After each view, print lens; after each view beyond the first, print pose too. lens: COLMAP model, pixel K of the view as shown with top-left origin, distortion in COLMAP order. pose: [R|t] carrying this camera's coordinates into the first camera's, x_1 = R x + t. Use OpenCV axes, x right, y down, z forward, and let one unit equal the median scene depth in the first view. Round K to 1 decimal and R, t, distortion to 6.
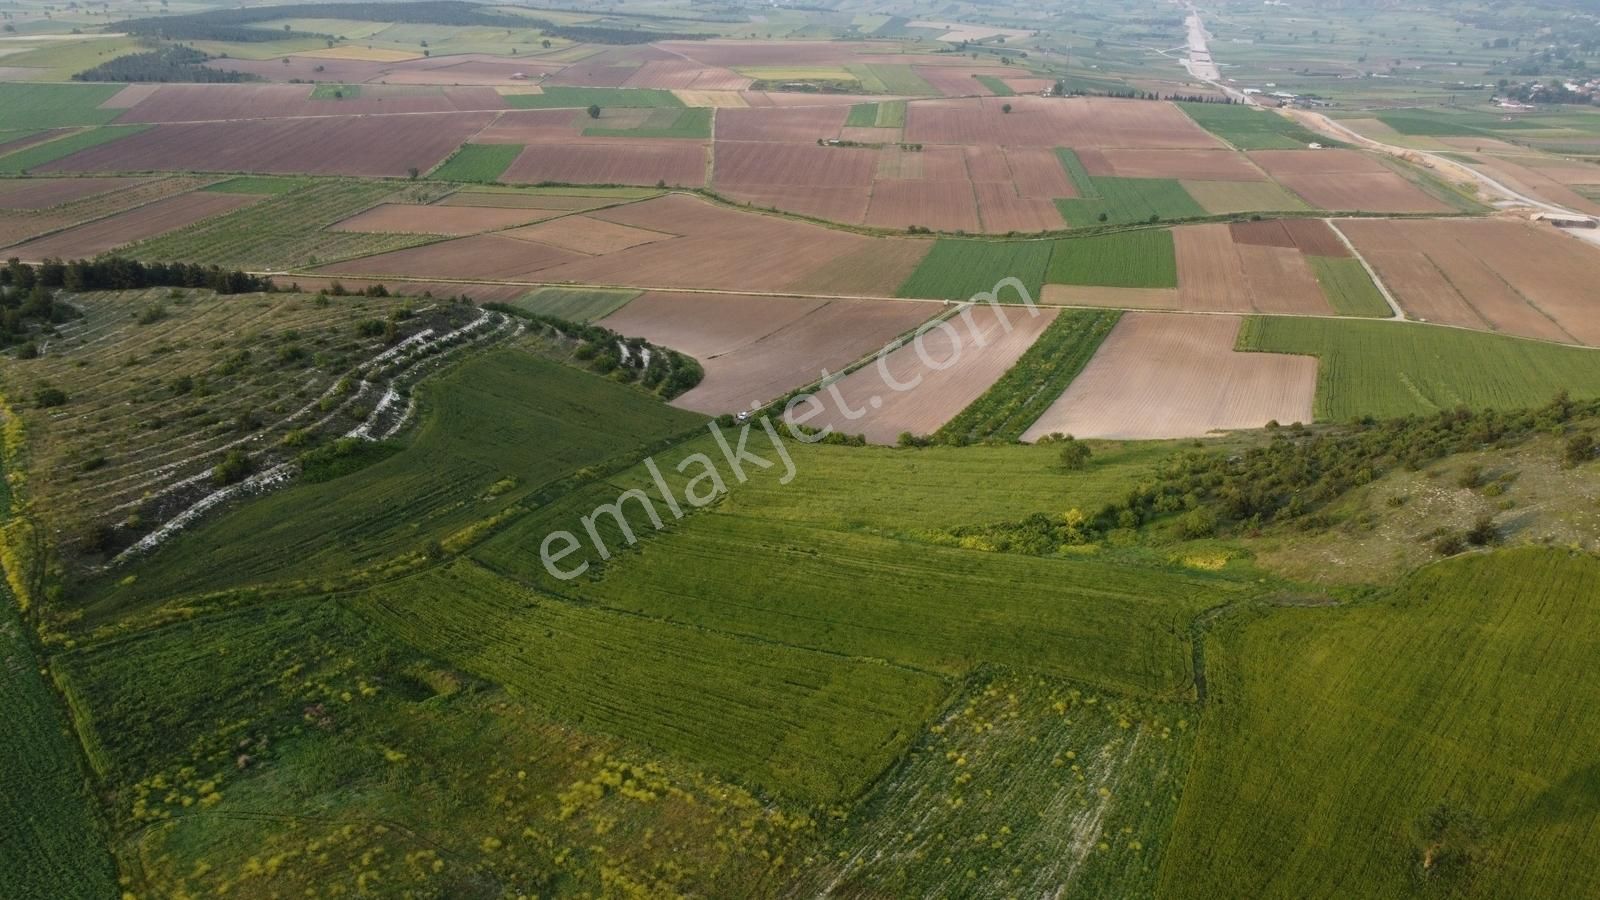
lens RADIAL K [[1216.6, 0, 802.0], [0, 1216.6, 446.3], [0, 0, 1]] dist [-0.000539, -0.005683]
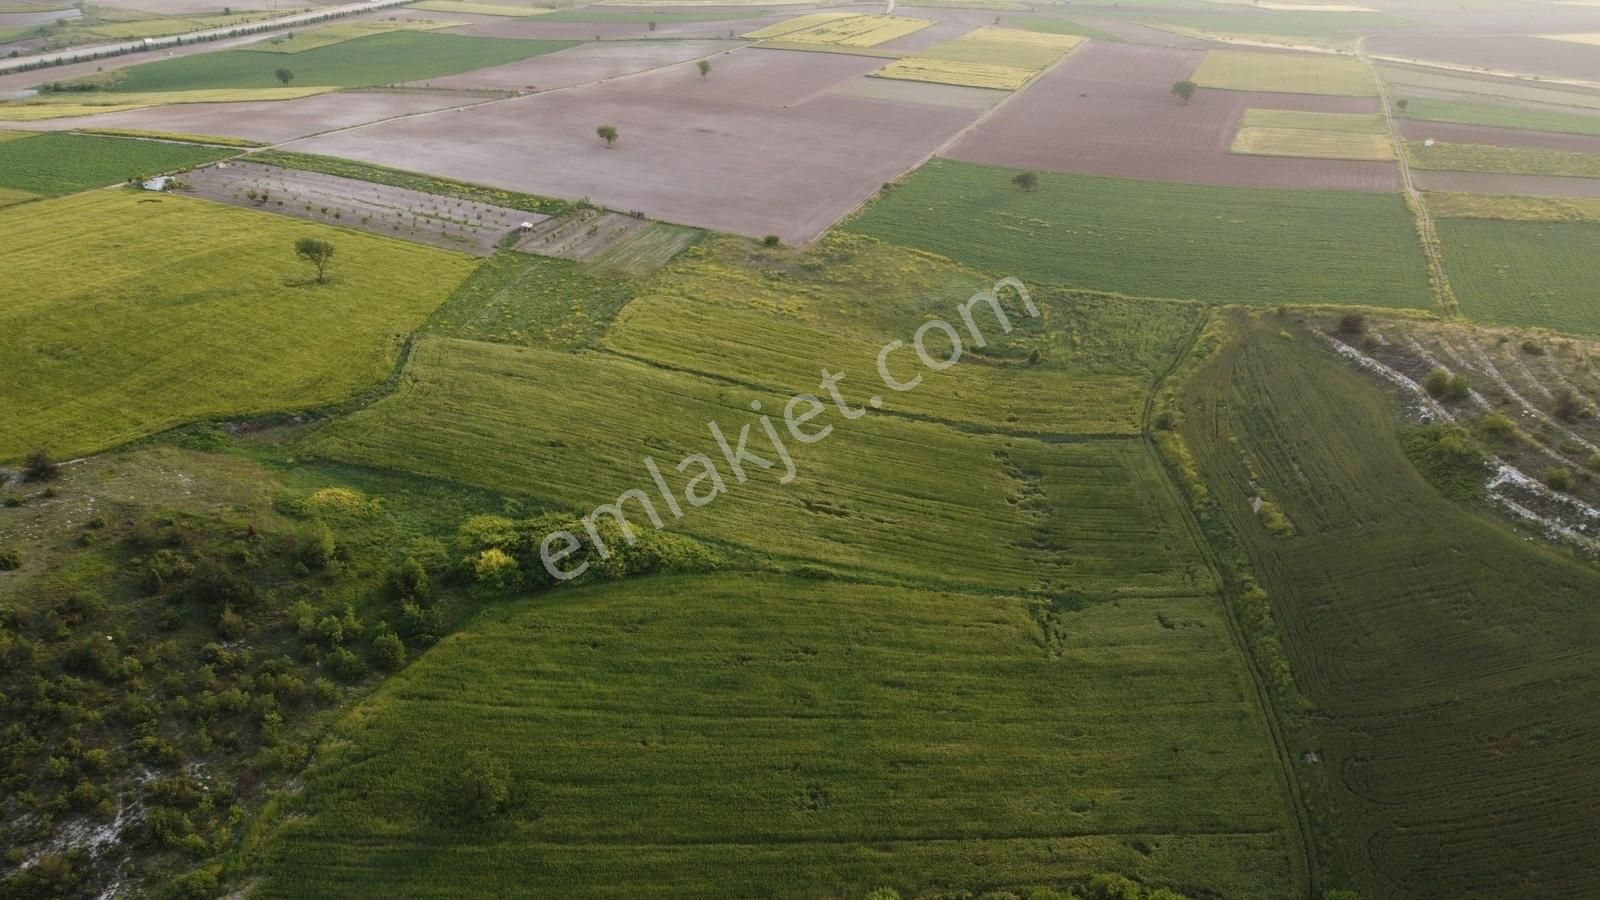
lens RADIAL K [[1216.6, 0, 802.0], [0, 1216.6, 446.3], [0, 0, 1]] dist [-0.000539, -0.005683]
pose [[-0.921586, 0.147324, -0.359131, 0.248769], [-0.160145, 0.698473, 0.697488, -0.420834], [0.353600, 0.700308, -0.620109, 1.200868]]
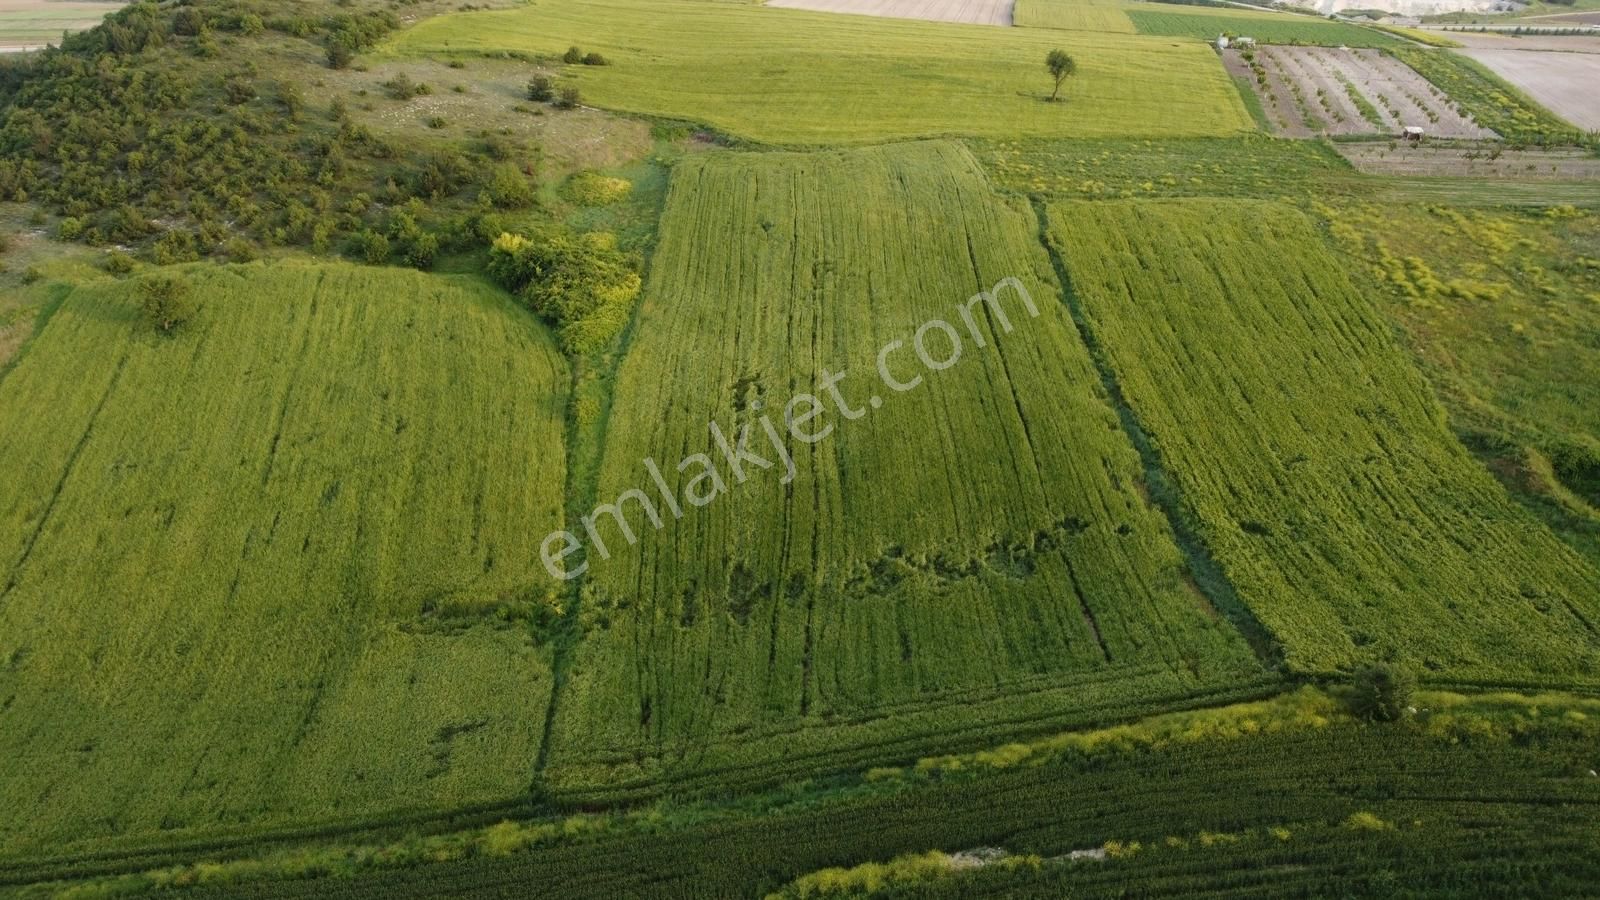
lens RADIAL K [[1216.6, 0, 802.0], [0, 1216.6, 446.3], [0, 0, 1]] dist [-0.000539, -0.005683]
pose [[-0.533209, -0.345522, 0.772207, -0.355595], [0.303748, 0.773734, 0.555943, -0.151562], [-0.789573, 0.530990, -0.307610, 0.941048]]
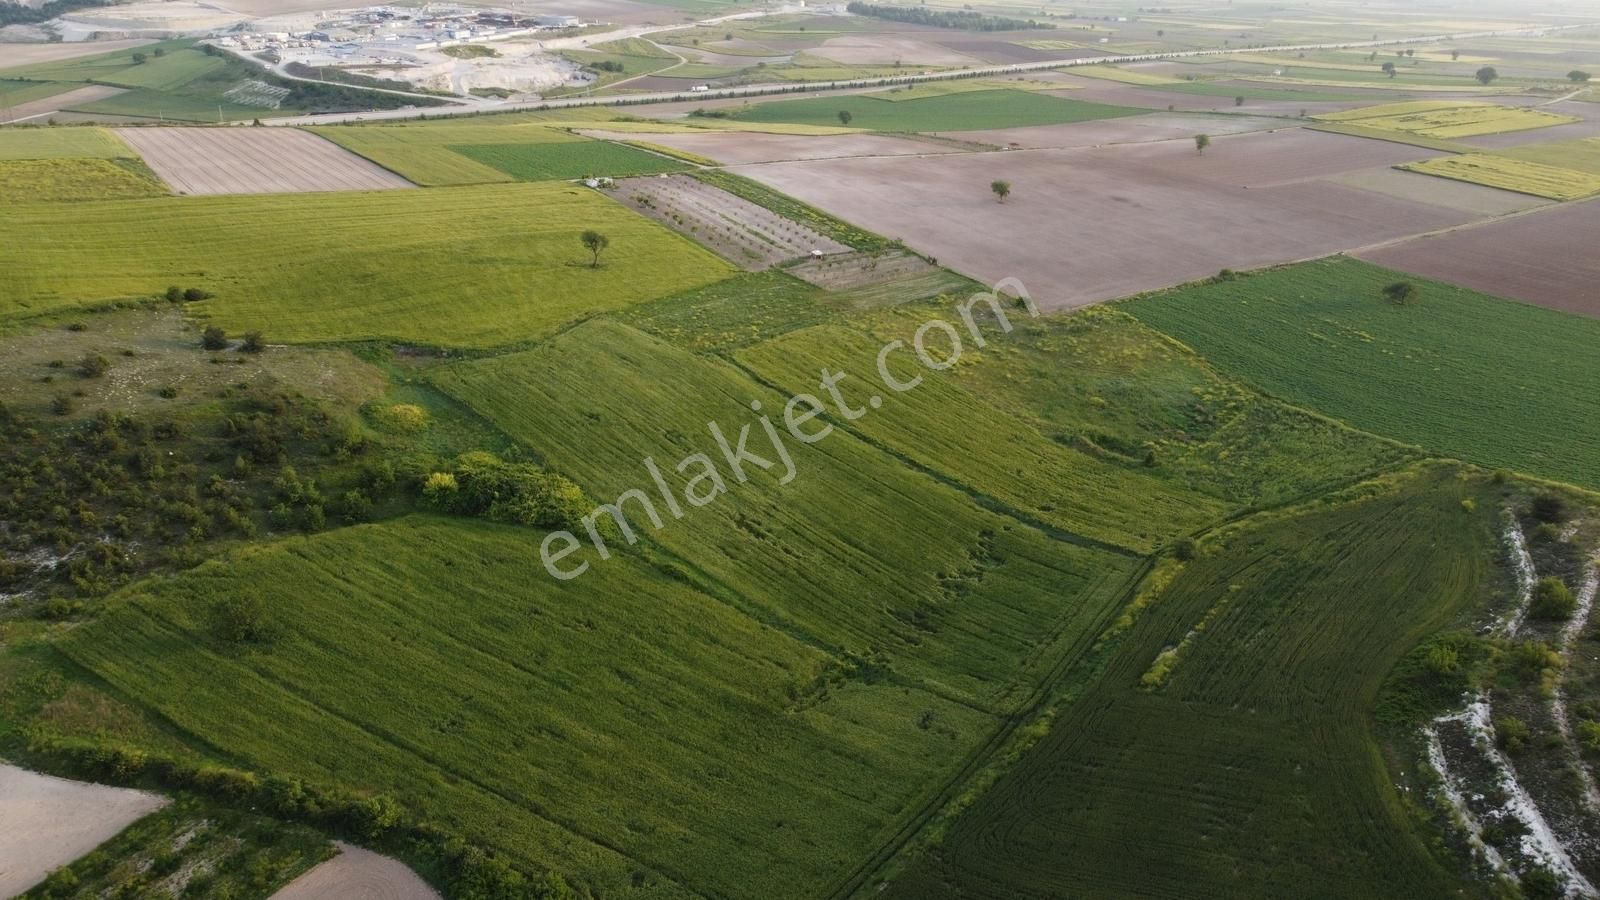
lens RADIAL K [[1216.6, 0, 802.0], [0, 1216.6, 446.3], [0, 0, 1]] dist [-0.000539, -0.005683]
pose [[-0.976103, -0.101786, 0.191998, -0.158618], [0.060111, 0.722579, 0.688669, -0.445867], [-0.208831, 0.683753, -0.699193, 1.265972]]
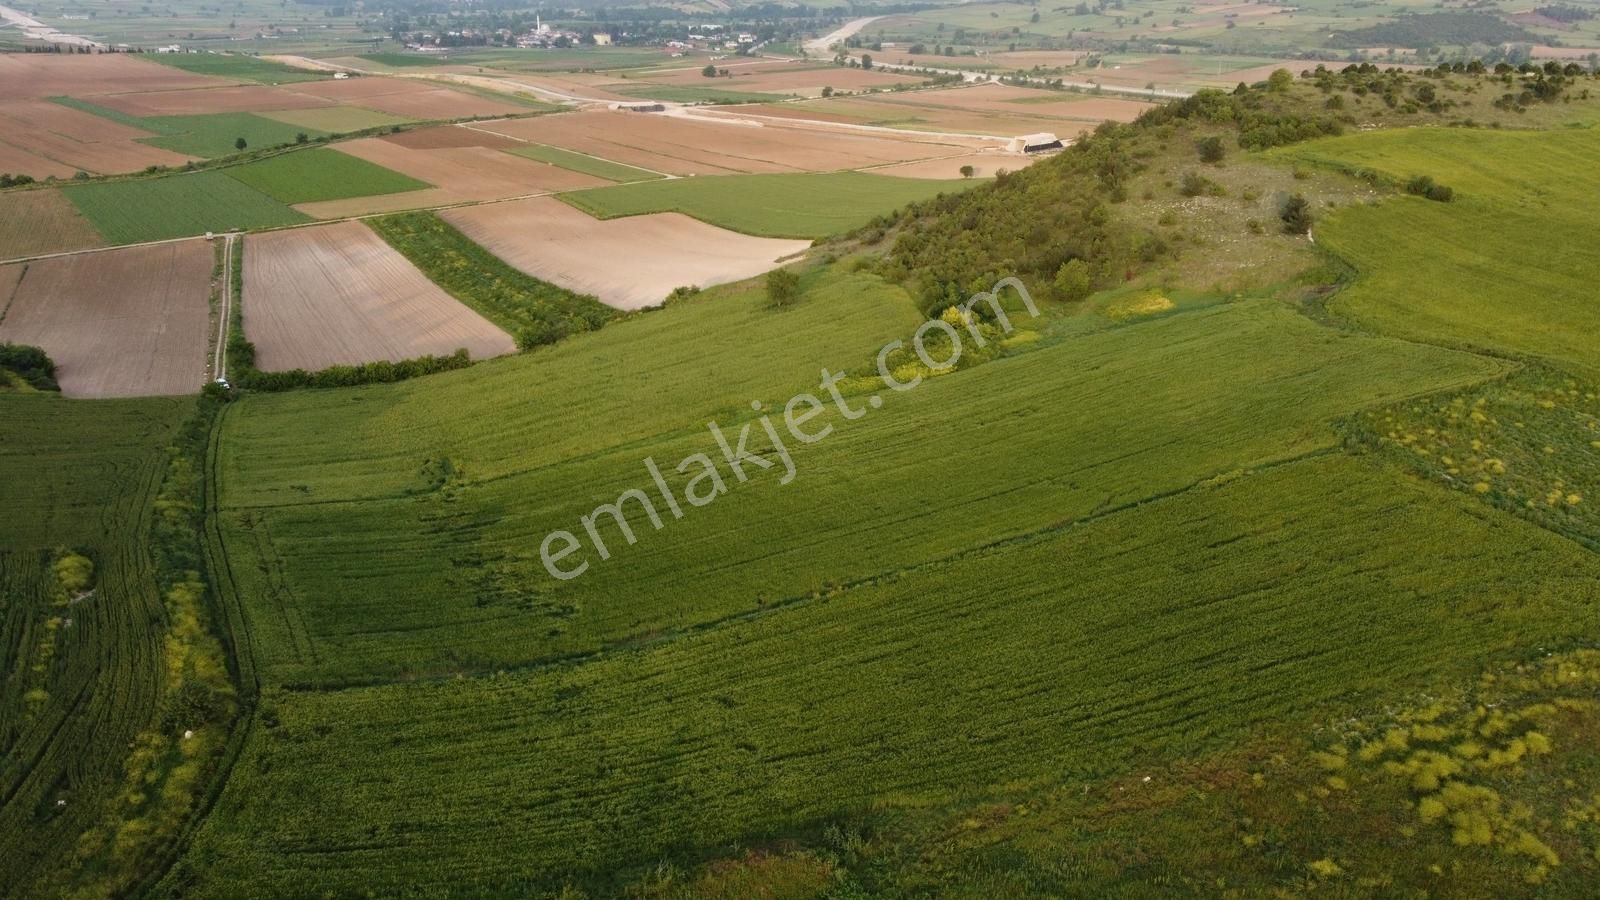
lens RADIAL K [[1216.6, 0, 802.0], [0, 1216.6, 446.3], [0, 0, 1]] dist [-0.000539, -0.005683]
pose [[0.621024, -0.282935, 0.730942, -0.352748], [0.282491, 0.950694, 0.127986, 0.008171], [-0.731114, 0.127002, 0.670330, 0.463187]]
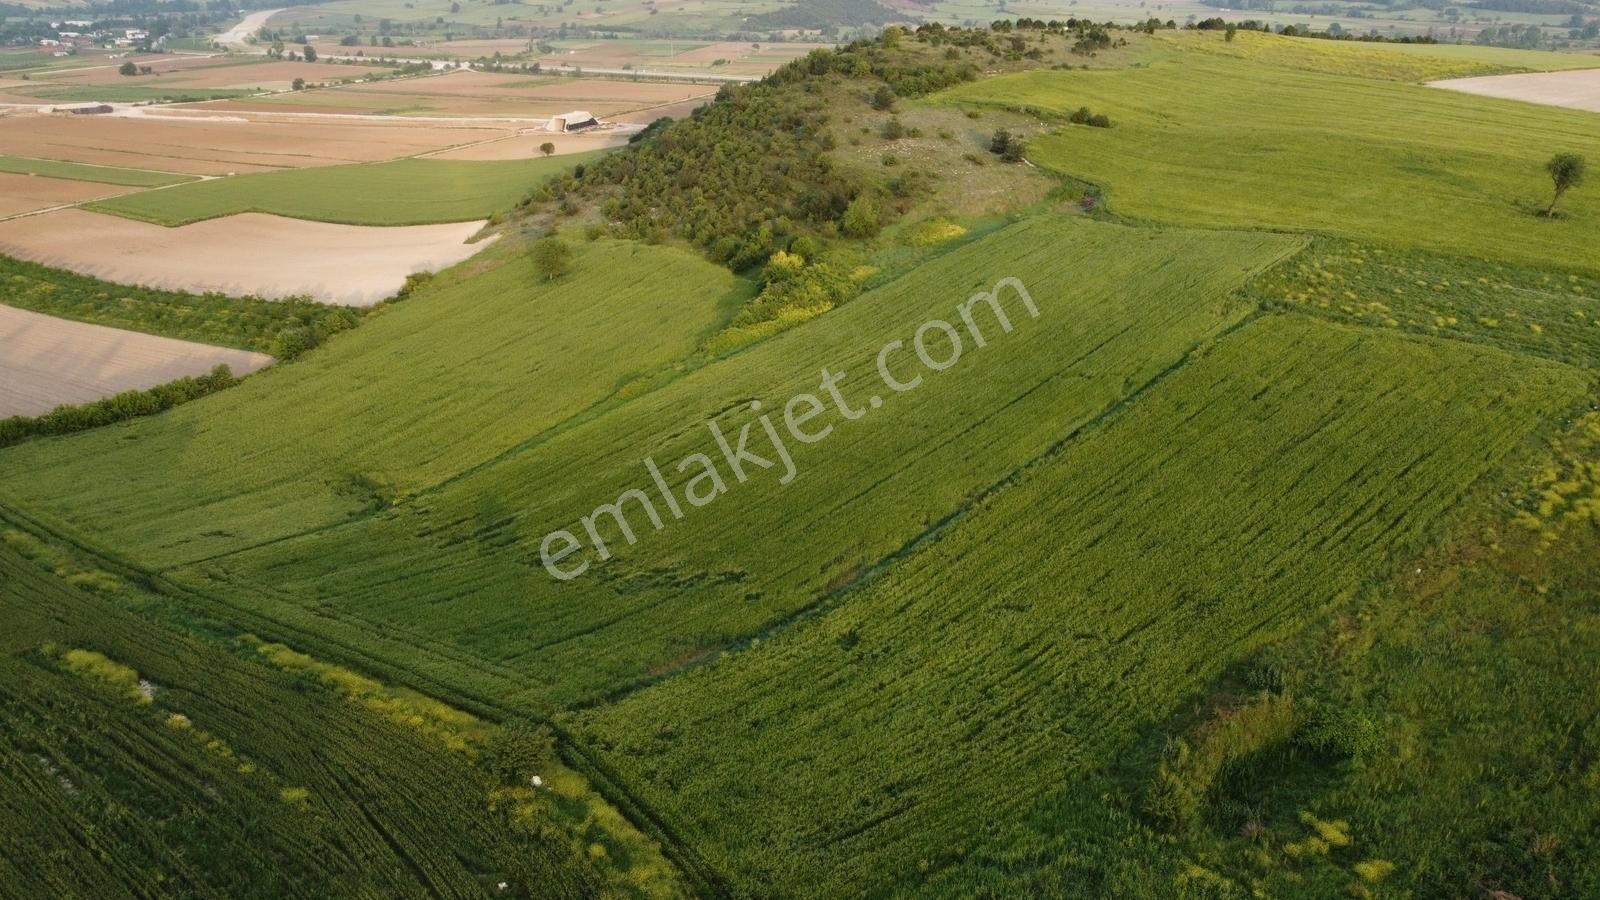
lens RADIAL K [[1216.6, 0, 802.0], [0, 1216.6, 446.3], [0, 0, 1]] dist [-0.000539, -0.005683]
pose [[0.197130, -0.357376, 0.912920, -0.437433], [0.352150, 0.894857, 0.274264, -0.037569], [-0.914948, 0.267419, 0.302253, 0.647347]]
